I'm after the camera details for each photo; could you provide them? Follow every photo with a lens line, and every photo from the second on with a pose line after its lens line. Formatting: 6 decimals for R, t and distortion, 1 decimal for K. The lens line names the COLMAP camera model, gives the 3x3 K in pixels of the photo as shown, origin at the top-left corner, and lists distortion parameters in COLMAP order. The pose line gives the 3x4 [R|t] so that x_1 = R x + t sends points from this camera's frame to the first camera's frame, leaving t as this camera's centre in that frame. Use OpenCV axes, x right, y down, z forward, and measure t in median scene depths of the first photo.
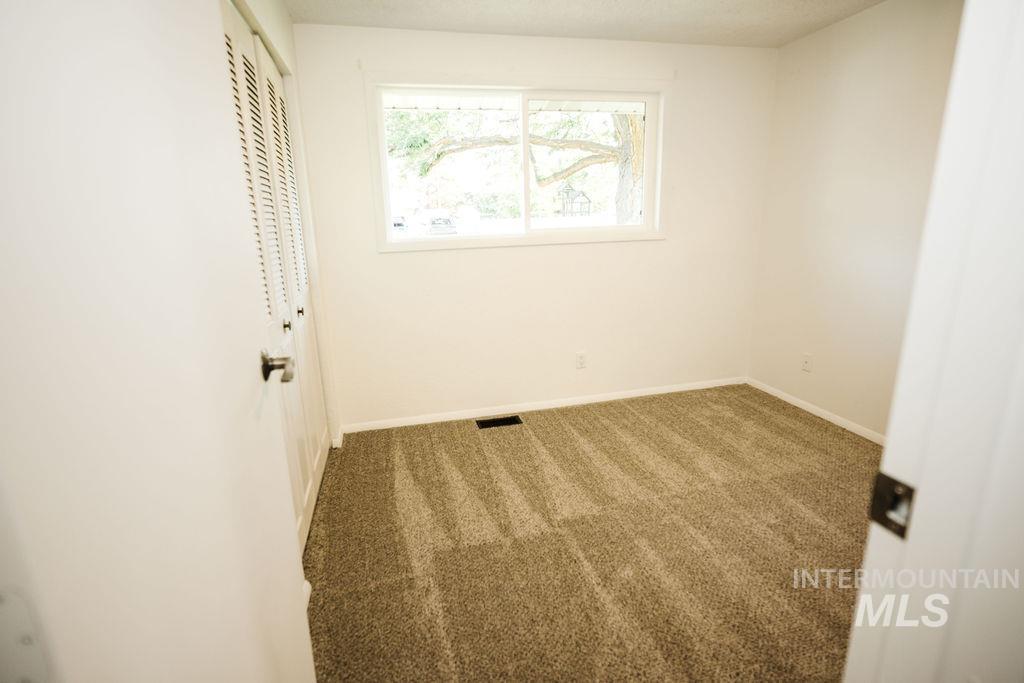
lens RADIAL K [[490.8, 0, 501.5], [0, 490.8, 339.3], [0, 0, 1]] dist [-0.004403, 0.003343]
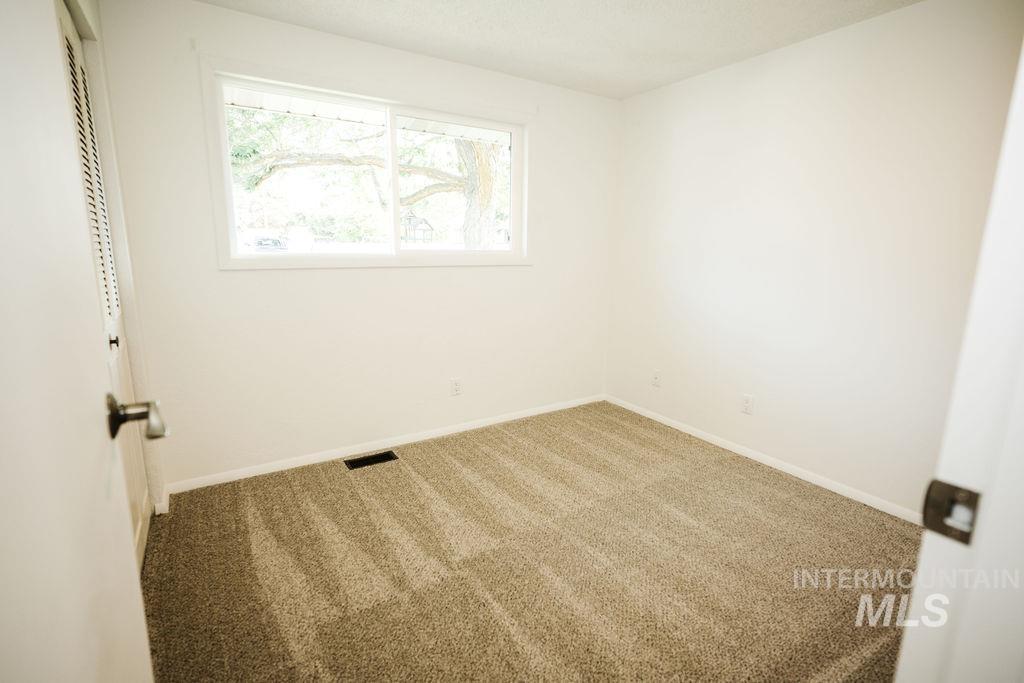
lens RADIAL K [[490.8, 0, 515.1], [0, 490.8, 341.7], [0, 0, 1]] dist [-0.004403, 0.003343]
pose [[0.941340, -0.021314, 0.336785, -0.077855], [0.037915, 0.998364, -0.042792, 0.000083], [-0.335322, 0.053051, 0.940609, 0.070264]]
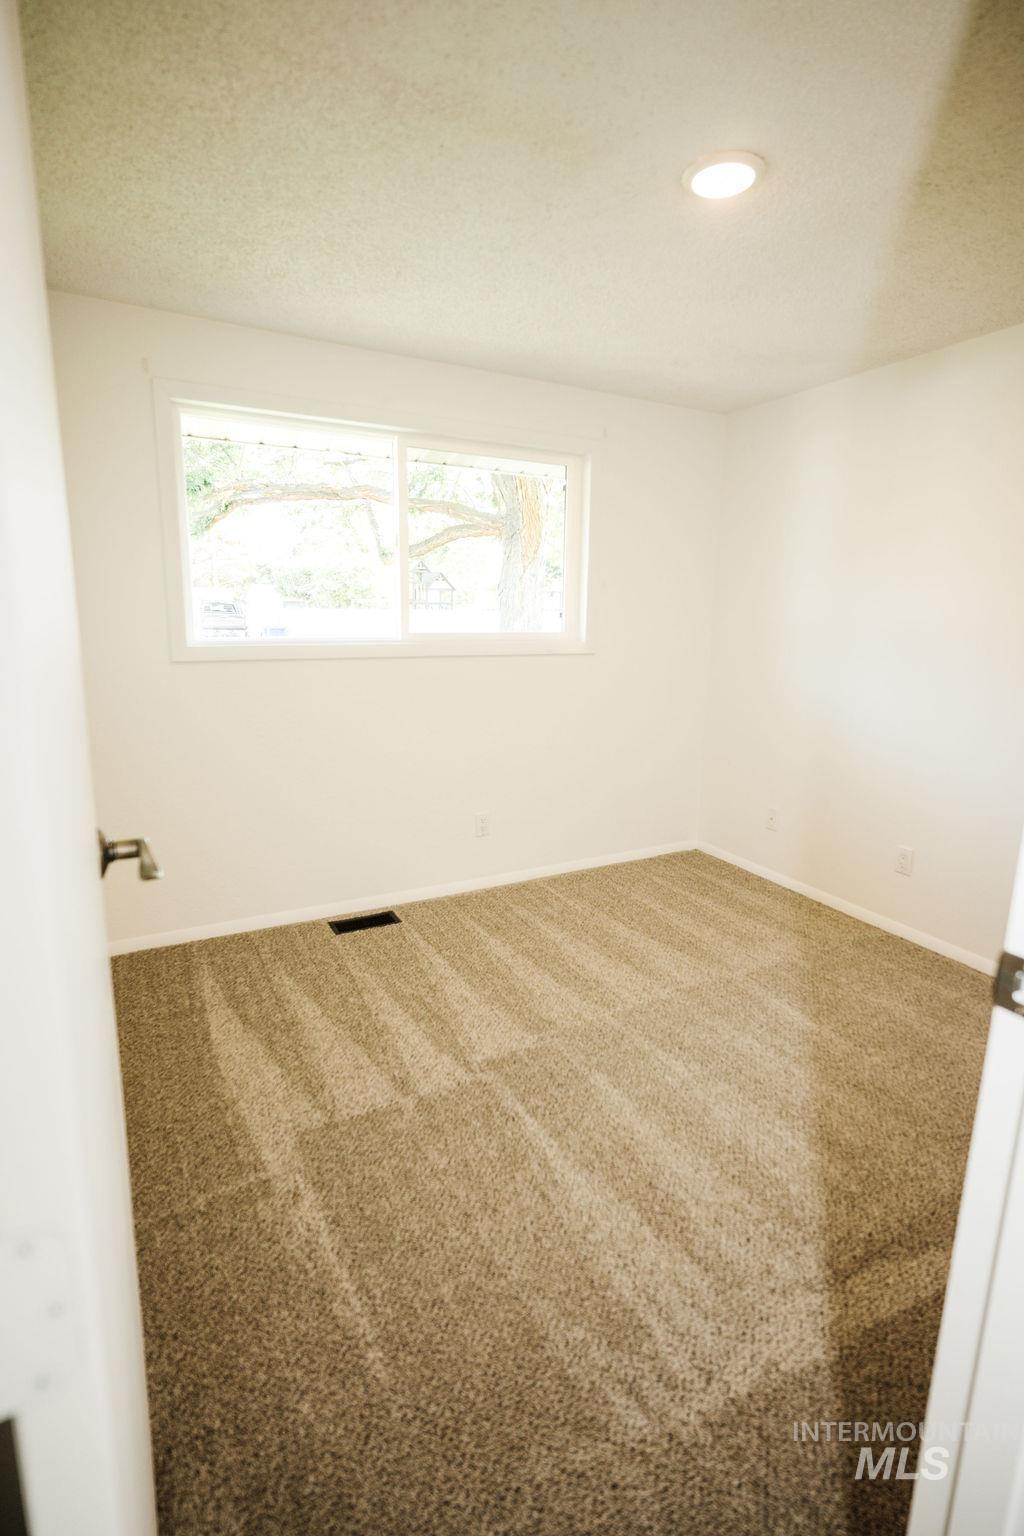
lens RADIAL K [[736.1, 0, 514.2], [0, 736.1, 757.5], [0, 0, 1]] dist [-0.004403, 0.003343]
pose [[0.965542, -0.005073, 0.260199, -0.094208], [0.016910, 0.998920, -0.043273, -0.008079], [-0.259699, 0.046182, 0.964585, -0.017443]]
